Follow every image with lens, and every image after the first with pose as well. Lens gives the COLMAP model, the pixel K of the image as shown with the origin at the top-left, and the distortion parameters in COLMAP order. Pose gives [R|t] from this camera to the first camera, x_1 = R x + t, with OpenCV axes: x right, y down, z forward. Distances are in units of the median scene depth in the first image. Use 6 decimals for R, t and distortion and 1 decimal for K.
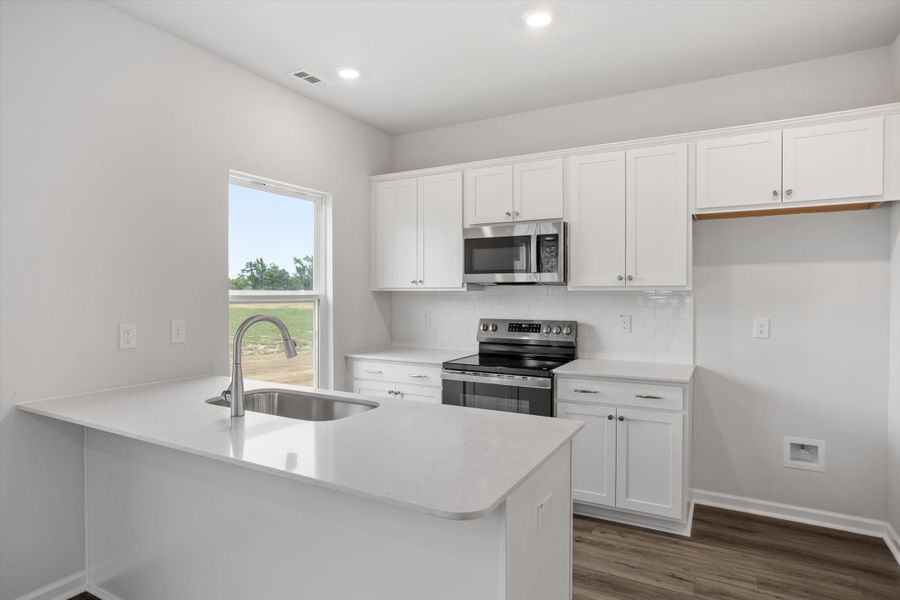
lens RADIAL K [[508.2, 0, 453.6], [0, 508.2, 296.4], [0, 0, 1]] dist [-0.008567, 0.007504]
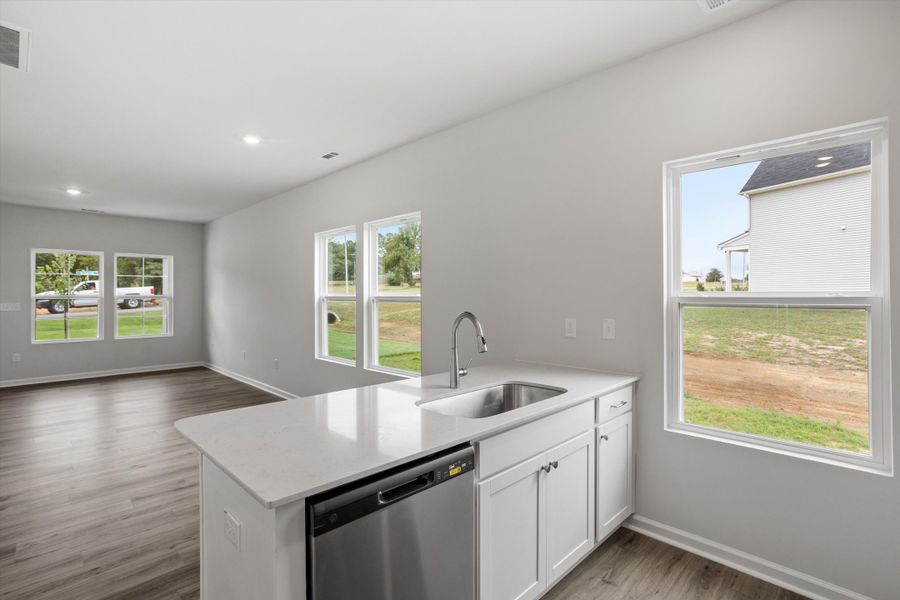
lens RADIAL K [[438.2, 0, 448.0], [0, 438.2, 295.4], [0, 0, 1]] dist [-0.036283, 0.018690]
pose [[-0.280547, 0.001989, -0.959838, 0.376120], [-0.002033, 0.999994, 0.002666, -0.005268], [0.959838, 0.002699, -0.280542, 0.719205]]
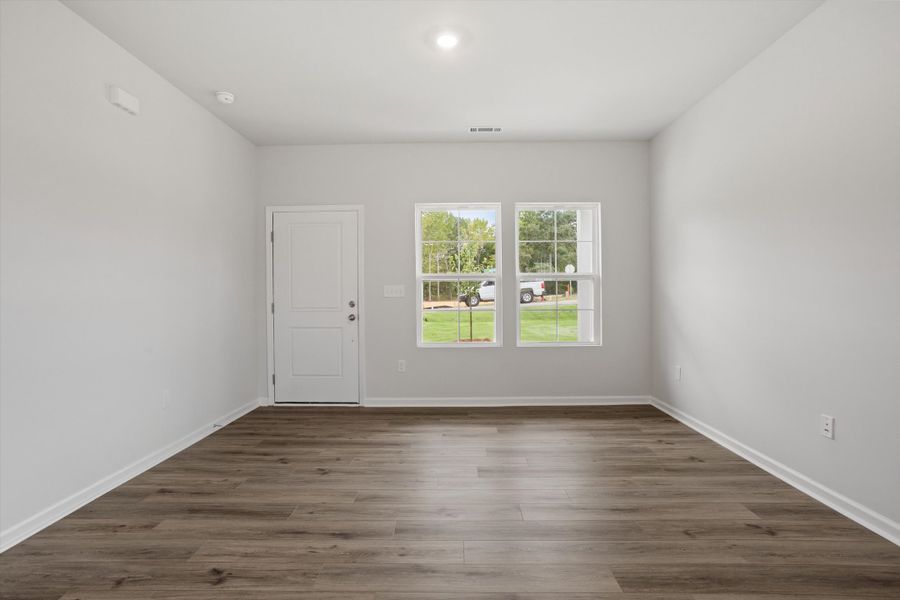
lens RADIAL K [[438.2, 0, 450.8], [0, 438.2, 292.2], [0, 0, 1]] dist [-0.036283, 0.018690]
pose [[-0.881477, 0.007637, -0.472166, -0.421121], [0.008671, 0.999962, -0.000015, 0.058198], [0.472148, -0.004107, -0.881510, -0.405775]]
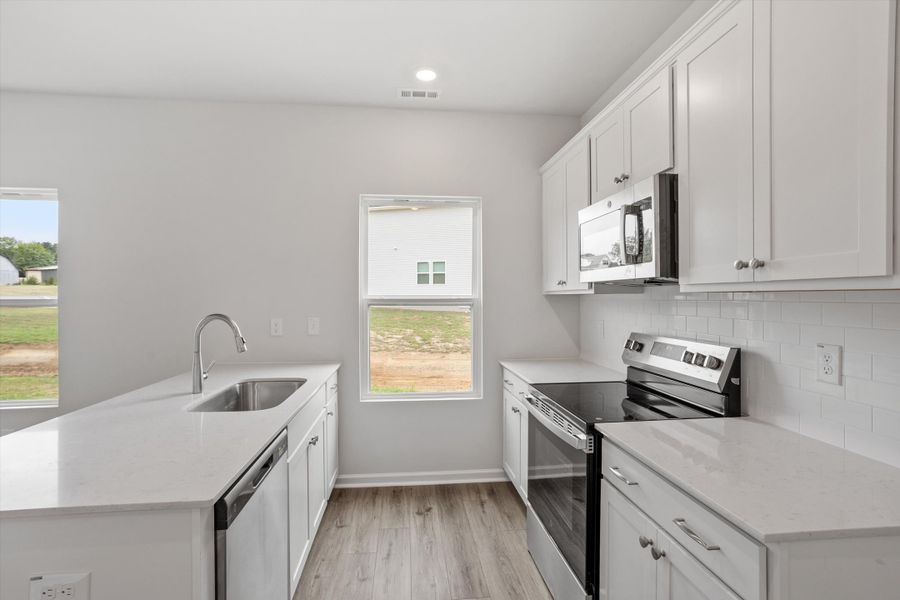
lens RADIAL K [[438.2, 0, 453.1], [0, 438.2, 299.4], [0, 0, 1]] dist [-0.036283, 0.018690]
pose [[0.572555, 0.004153, -0.819856, 0.464350], [-0.003899, 0.999990, 0.002343, -0.003556], [0.819857, 0.001855, 0.572565, 0.499999]]
